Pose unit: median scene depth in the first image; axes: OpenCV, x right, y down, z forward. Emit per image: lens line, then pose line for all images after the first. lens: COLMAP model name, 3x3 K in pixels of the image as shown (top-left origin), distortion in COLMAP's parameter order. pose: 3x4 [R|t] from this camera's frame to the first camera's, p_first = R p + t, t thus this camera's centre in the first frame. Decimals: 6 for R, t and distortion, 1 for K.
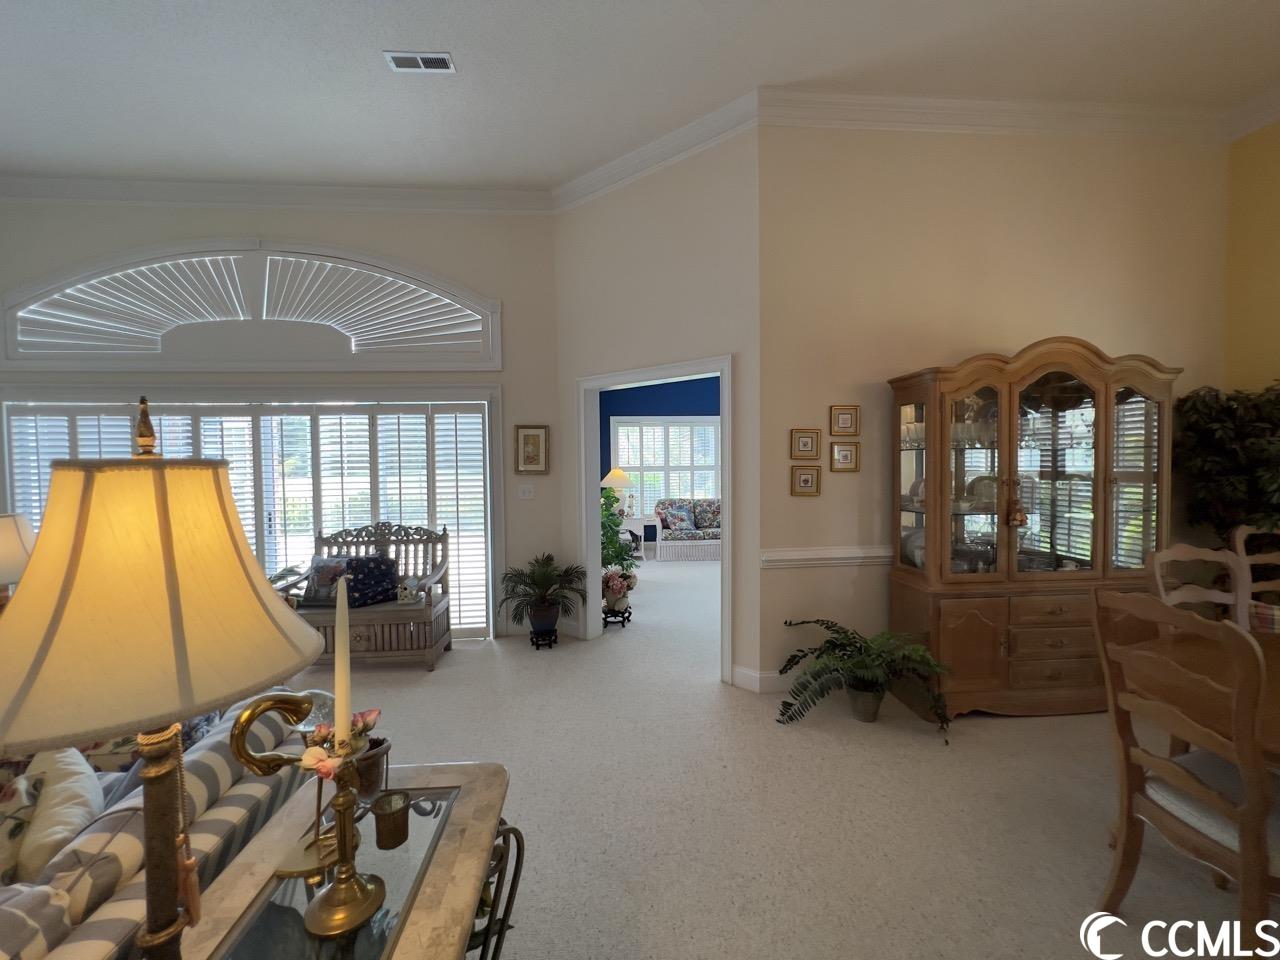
lens RADIAL K [[513.5, 0, 635.9], [0, 513.5, 474.7], [0, 0, 1]] dist [-0.001676, 0.000862]
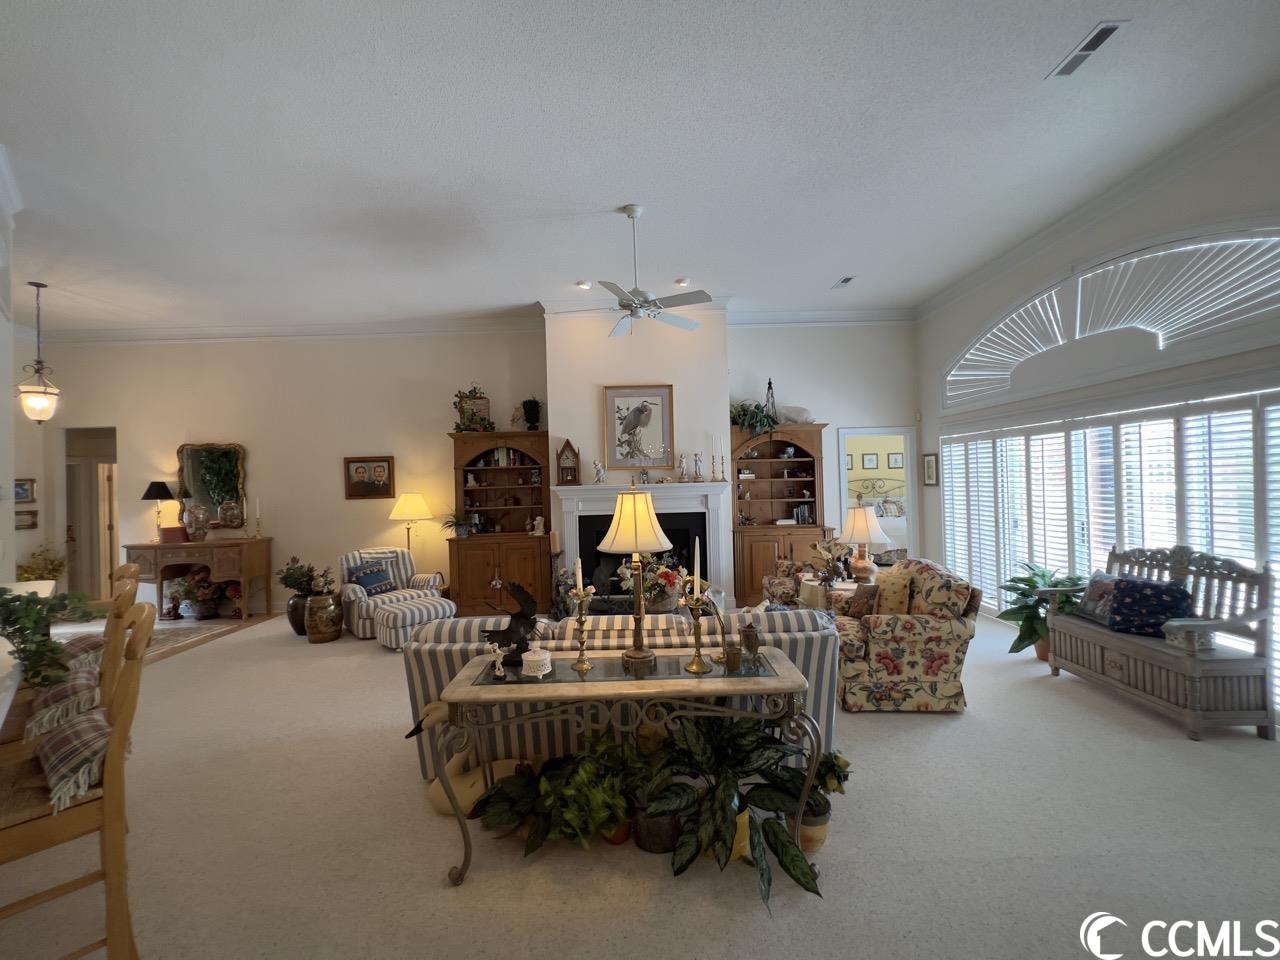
lens RADIAL K [[513.5, 0, 638.0], [0, 513.5, 476.3], [0, 0, 1]] dist [-0.001676, 0.000862]
pose [[-0.076184, 0.003681, -0.997087, 0.406775], [-0.001554, 0.999992, 0.003810, -0.022875], [0.997093, 0.001840, -0.076178, 0.182715]]
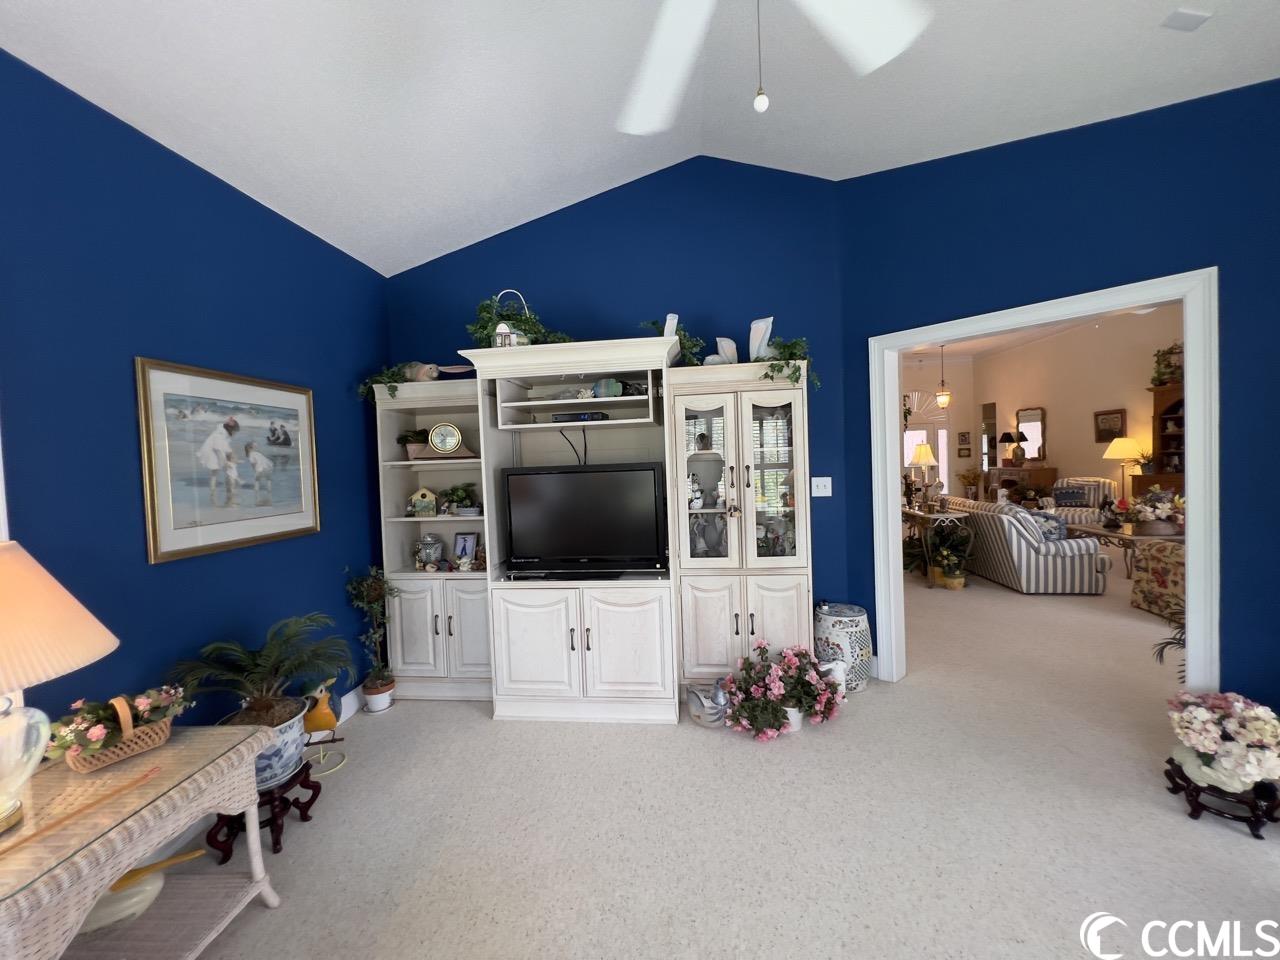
lens RADIAL K [[513.5, 0, 638.7], [0, 513.5, 475.9], [0, 0, 1]] dist [-0.001676, 0.000862]
pose [[-0.981285, 0.046493, 0.186865, 0.391821], [0.059027, 0.996324, 0.062077, -0.054300], [-0.183292, 0.071945, -0.980422, 1.708208]]
